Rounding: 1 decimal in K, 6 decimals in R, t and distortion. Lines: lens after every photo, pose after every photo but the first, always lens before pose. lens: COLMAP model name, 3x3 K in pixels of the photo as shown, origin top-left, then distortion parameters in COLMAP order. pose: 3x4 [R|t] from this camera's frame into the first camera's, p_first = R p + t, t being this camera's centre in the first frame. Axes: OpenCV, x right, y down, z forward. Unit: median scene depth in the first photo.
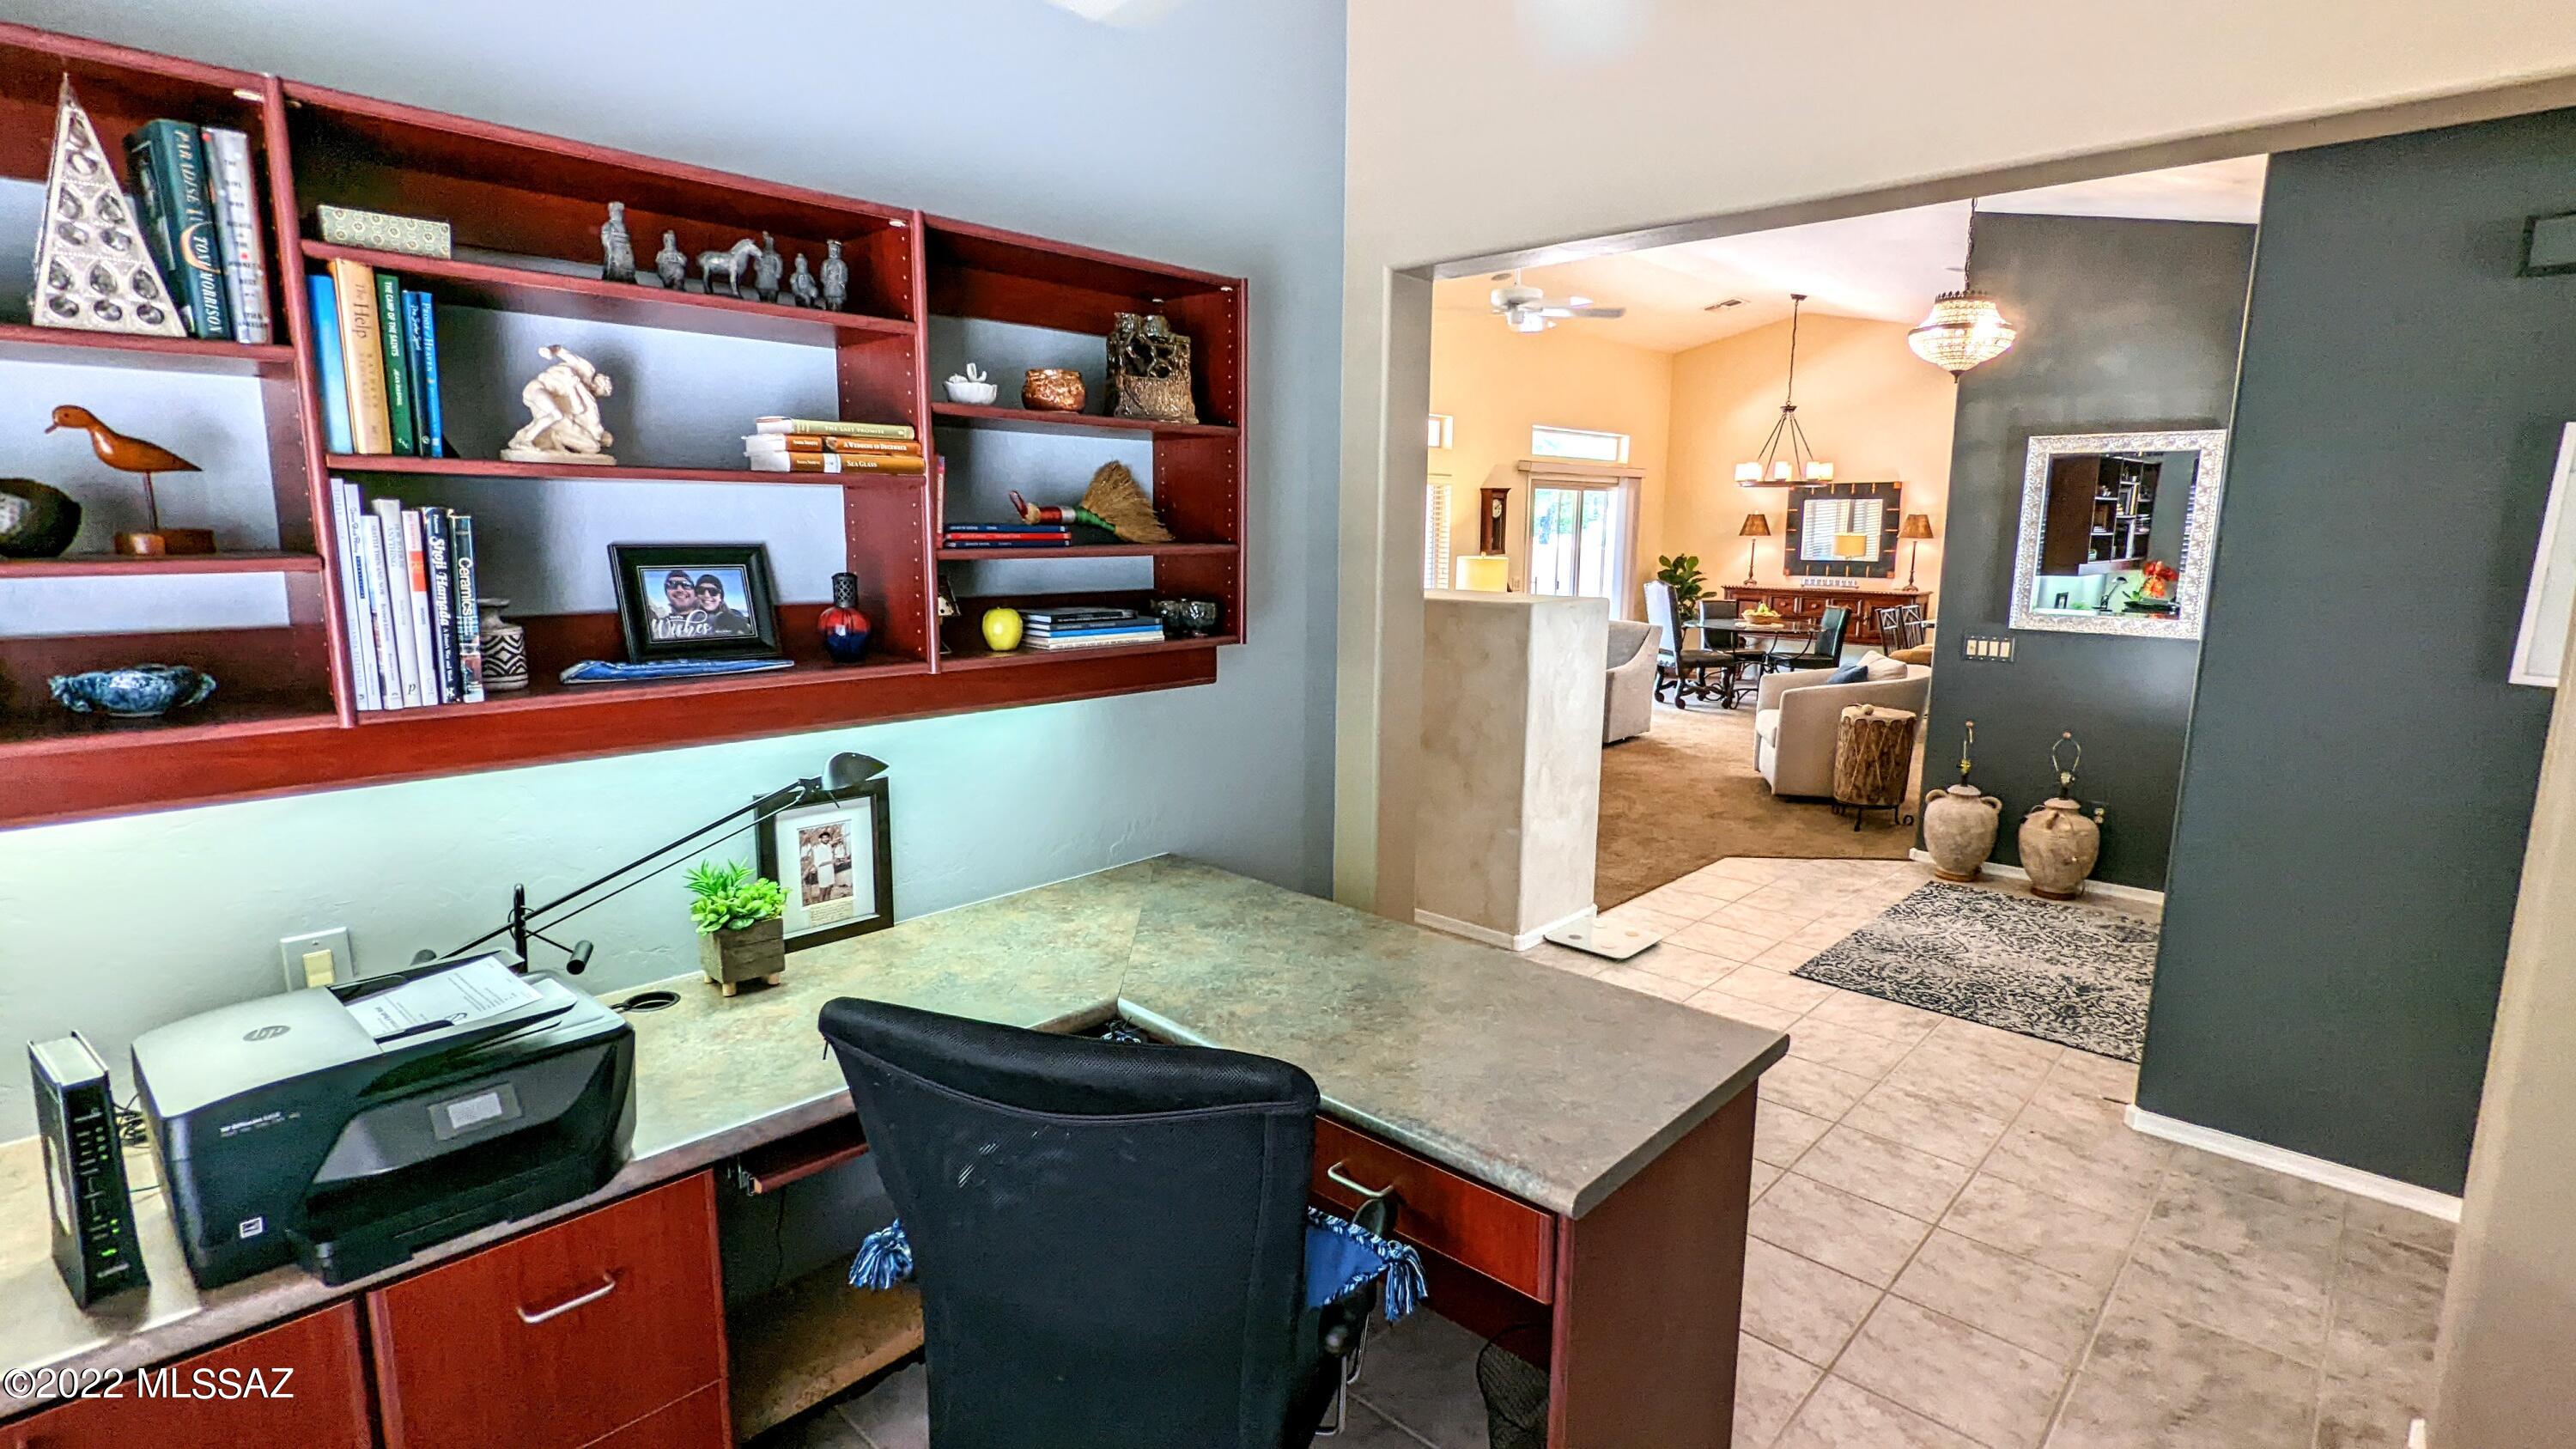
lens RADIAL K [[1218.8, 0, 1278.2], [0, 1218.8, 724.2], [0, 0, 1]] dist [-0.001113, 0.000836]
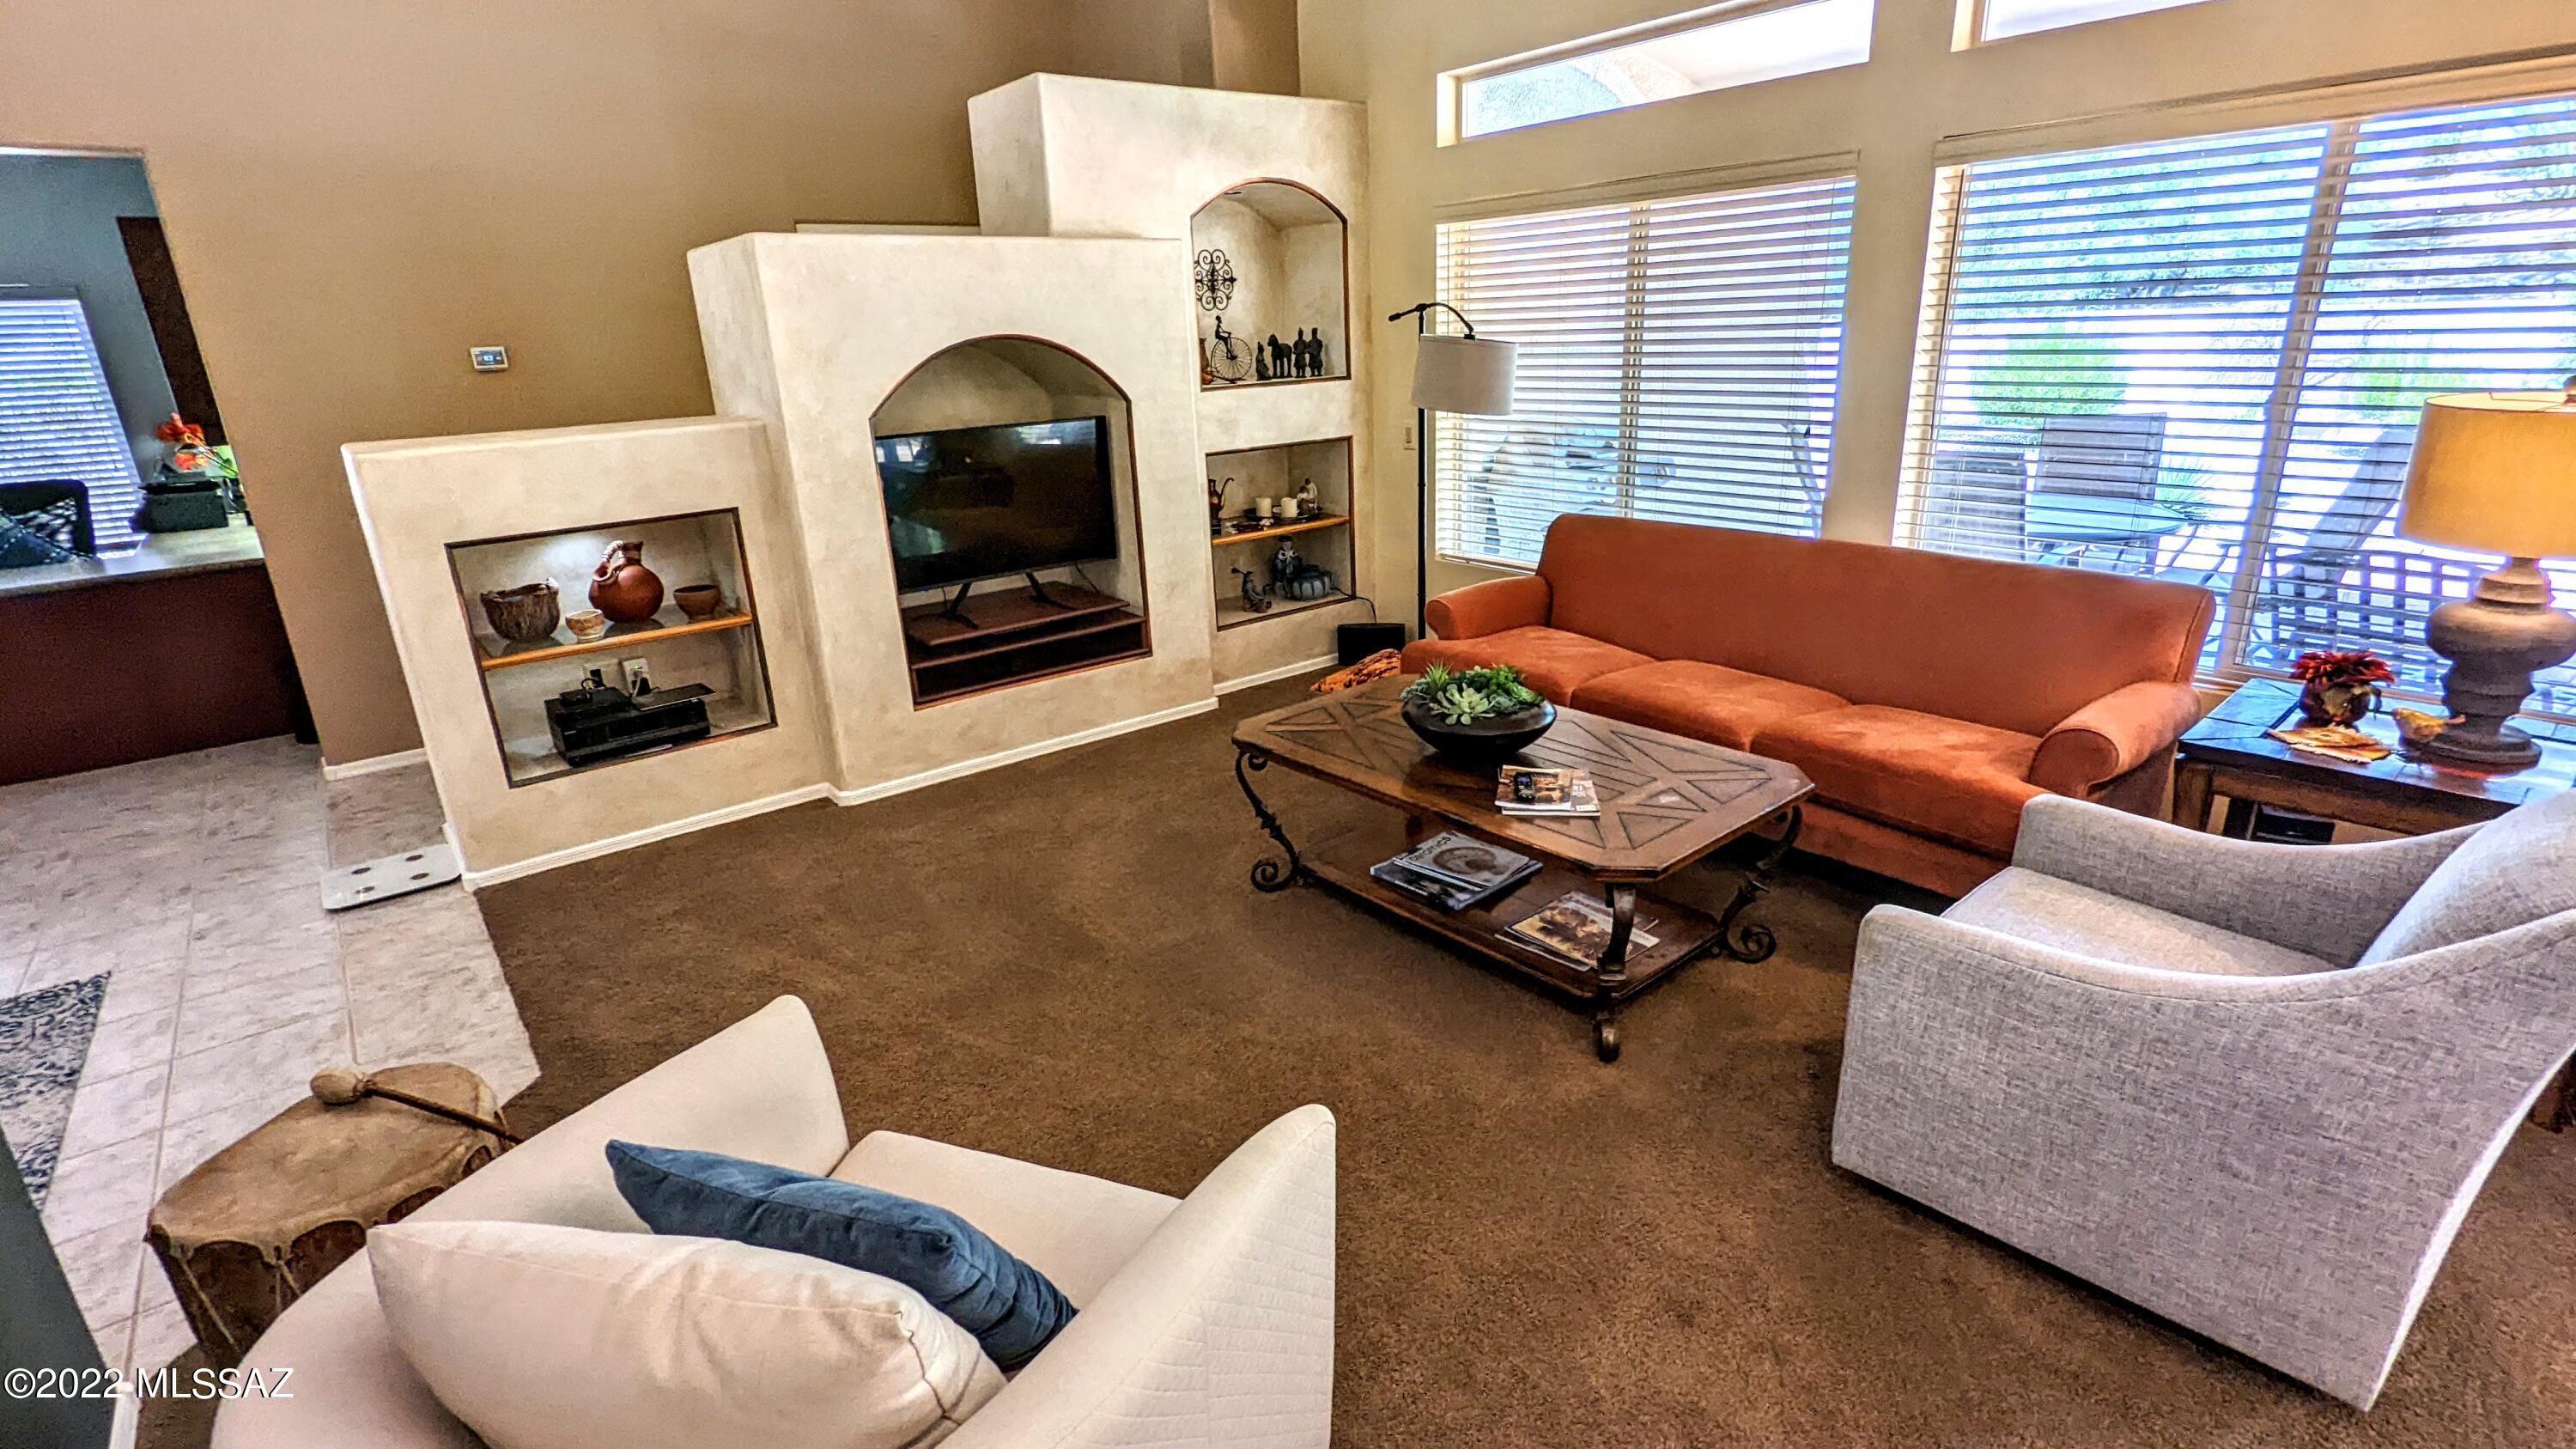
lens RADIAL K [[1218.8, 0, 1282.9], [0, 1218.8, 721.7], [0, 0, 1]] dist [-0.001113, 0.000836]
pose [[-0.132795, 0.310430, -0.941275, 0.389081], [-0.125612, 0.936757, 0.326662, -0.109750], [0.983152, 0.161615, -0.085403, 0.694322]]
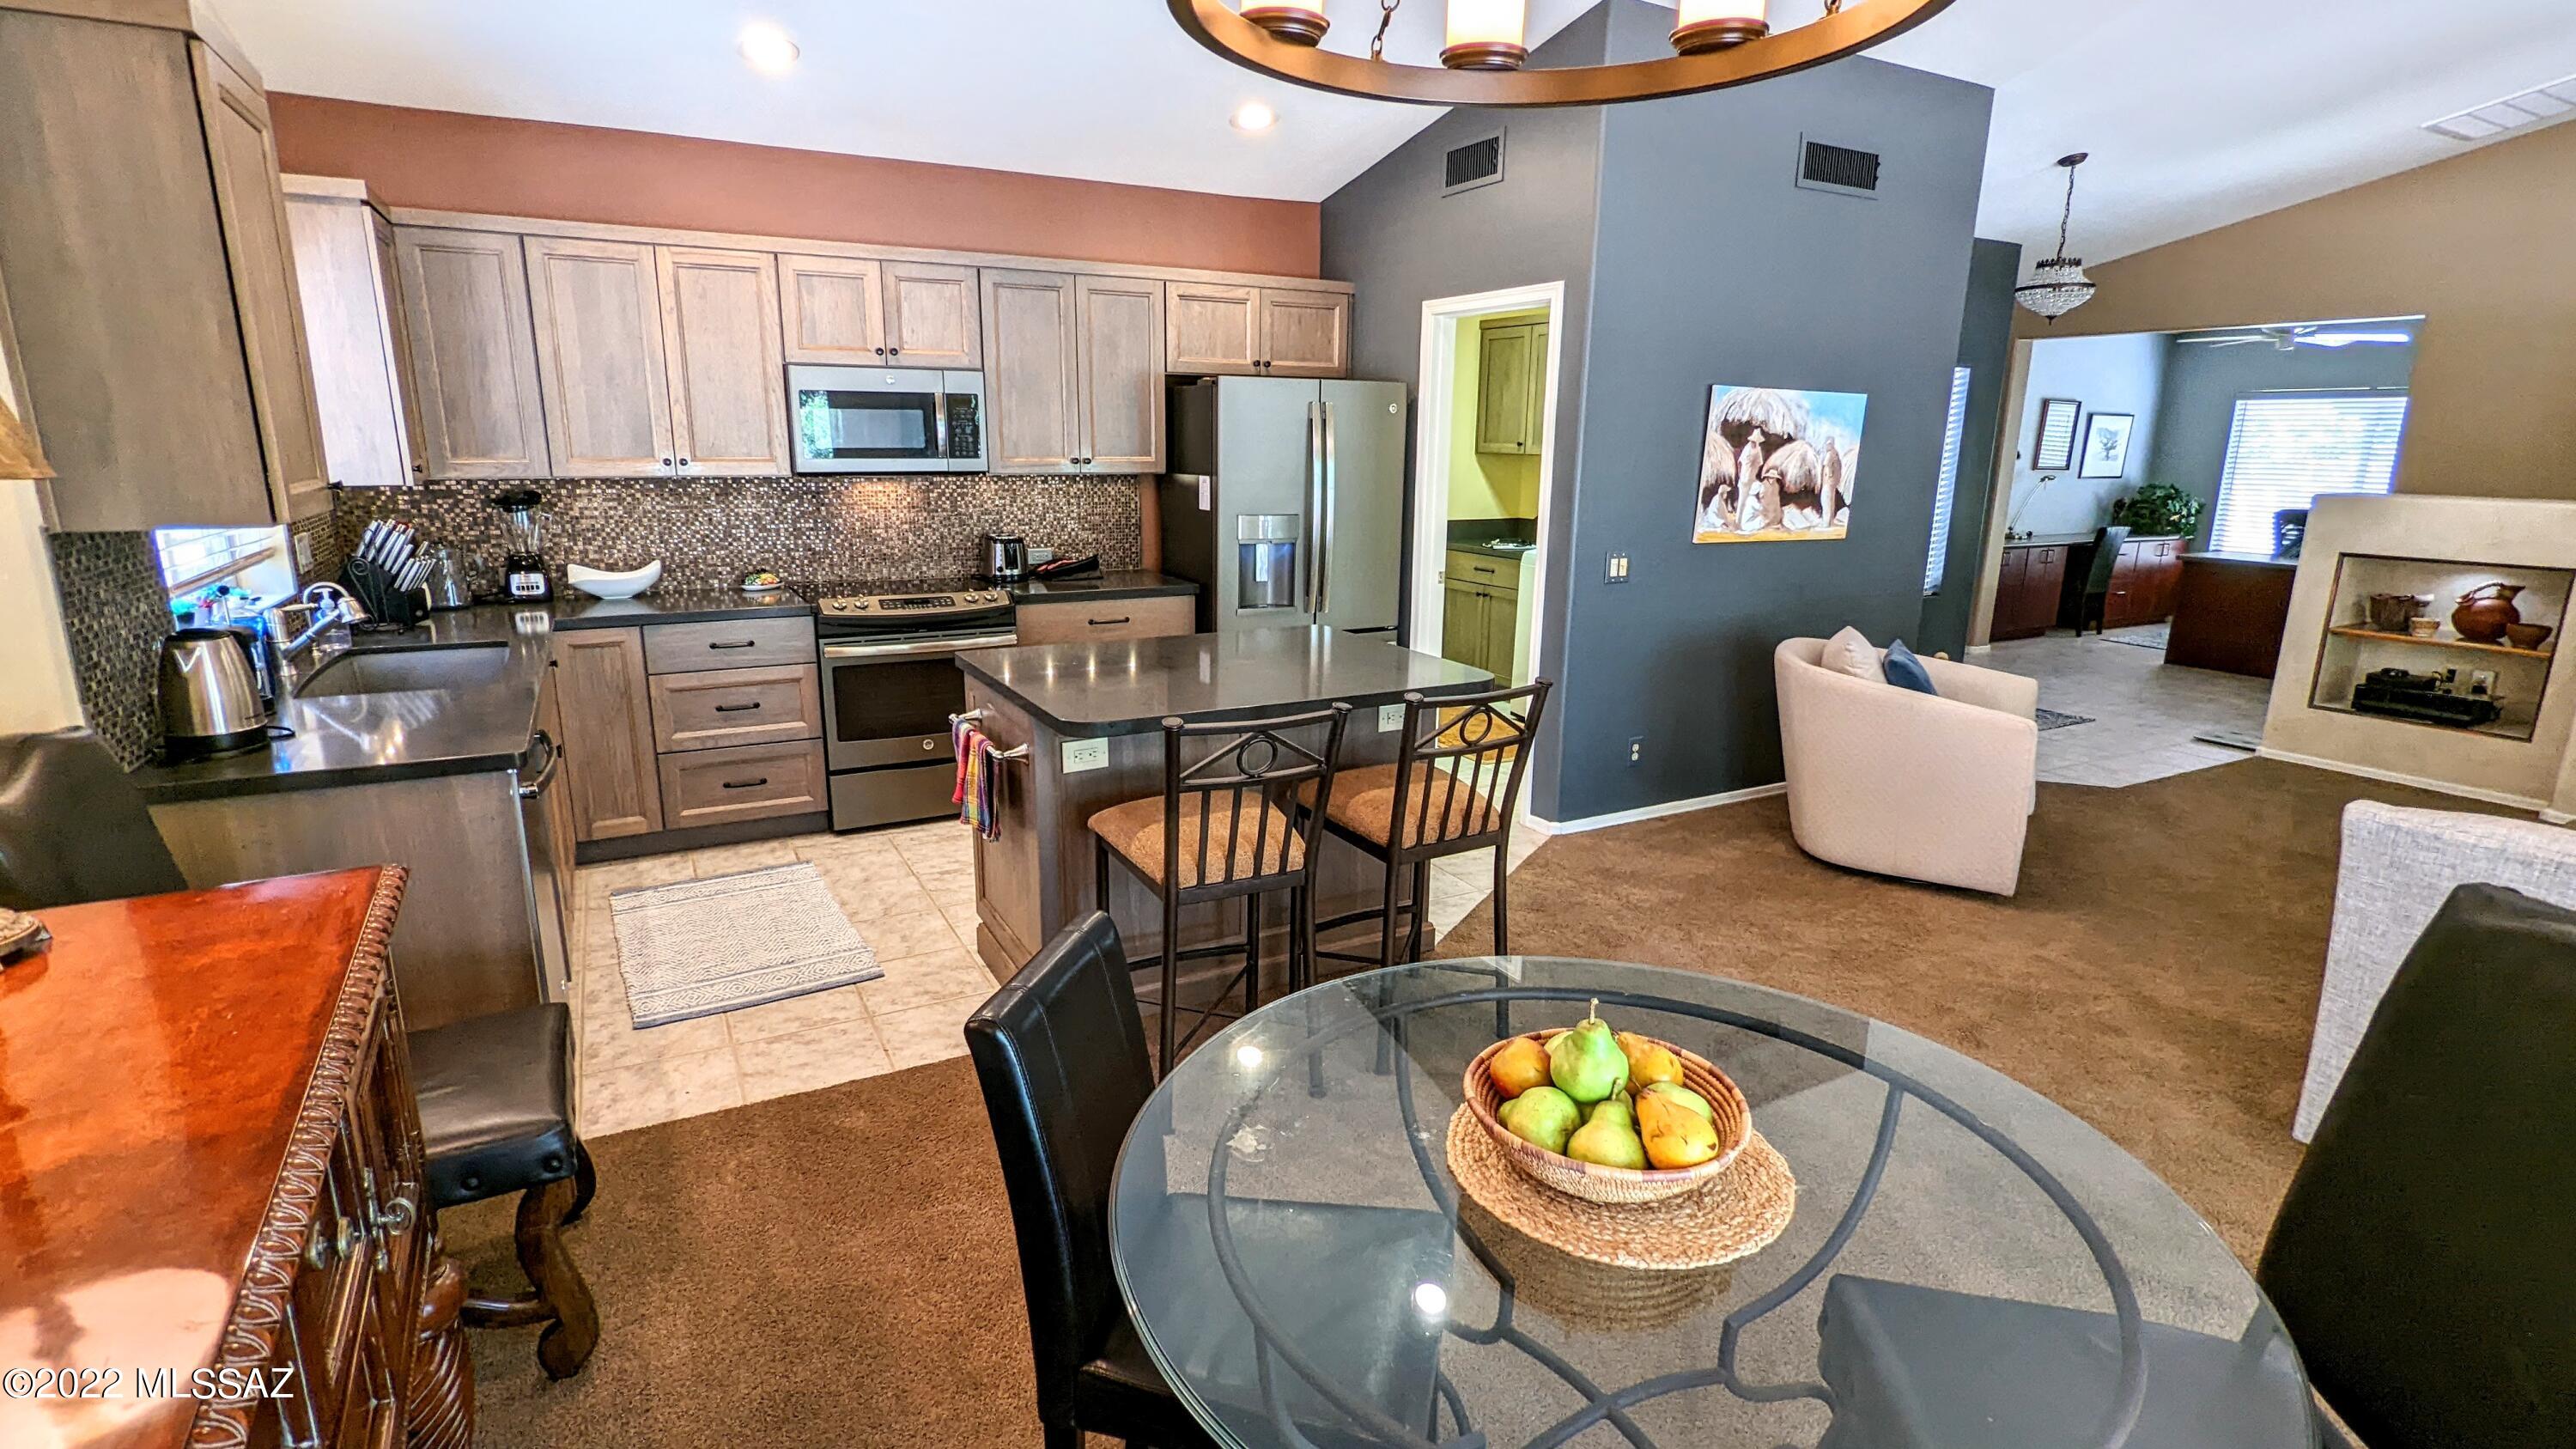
lens RADIAL K [[1218.8, 0, 1282.5], [0, 1218.8, 725.6], [0, 0, 1]] dist [-0.001113, 0.000836]
pose [[-0.952649, -0.088448, 0.290923, 0.381447], [0.032225, 0.922005, 0.385836, -0.170617], [-0.302359, 0.376941, -0.875497, 1.069367]]
